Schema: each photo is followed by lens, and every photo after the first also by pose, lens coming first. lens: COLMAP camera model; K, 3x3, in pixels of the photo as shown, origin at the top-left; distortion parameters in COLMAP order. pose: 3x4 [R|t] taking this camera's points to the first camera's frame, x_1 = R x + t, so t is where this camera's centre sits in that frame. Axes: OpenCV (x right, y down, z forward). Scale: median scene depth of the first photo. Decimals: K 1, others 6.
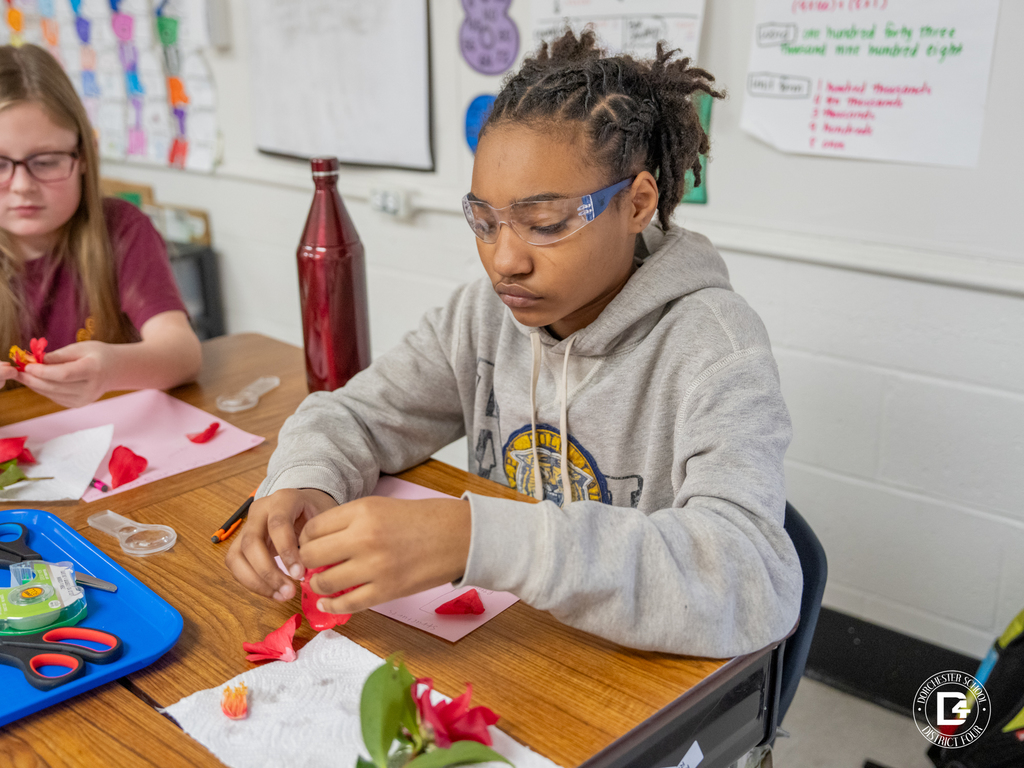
lens RADIAL K [[1125.3, 0, 512.0], [0, 1125.3, 384.0], [0, 0, 1]] dist [-0.089320, 0.222222]
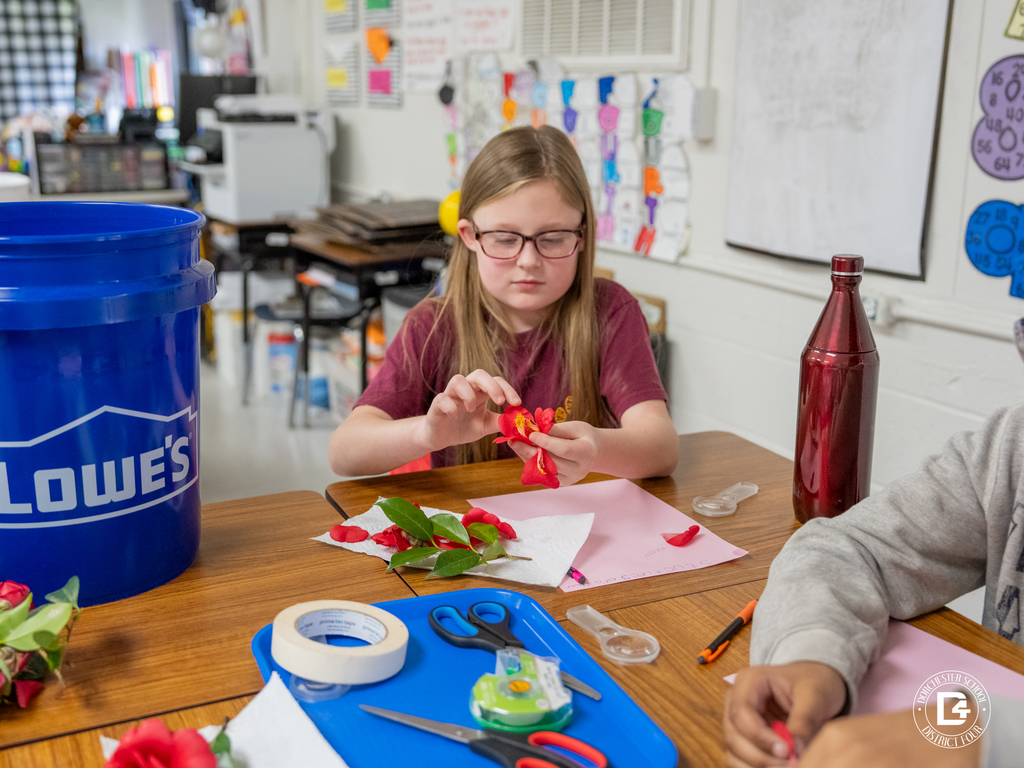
lens RADIAL K [[1125.3, 0, 512.0], [0, 1125.3, 384.0], [0, 0, 1]] dist [-0.089320, 0.222222]
pose [[0.929773, 0.110945, -0.351017, -0.089831], [-0.140418, 0.988299, -0.059571, -0.005116], [0.340301, 0.104676, 0.934472, 0.060026]]
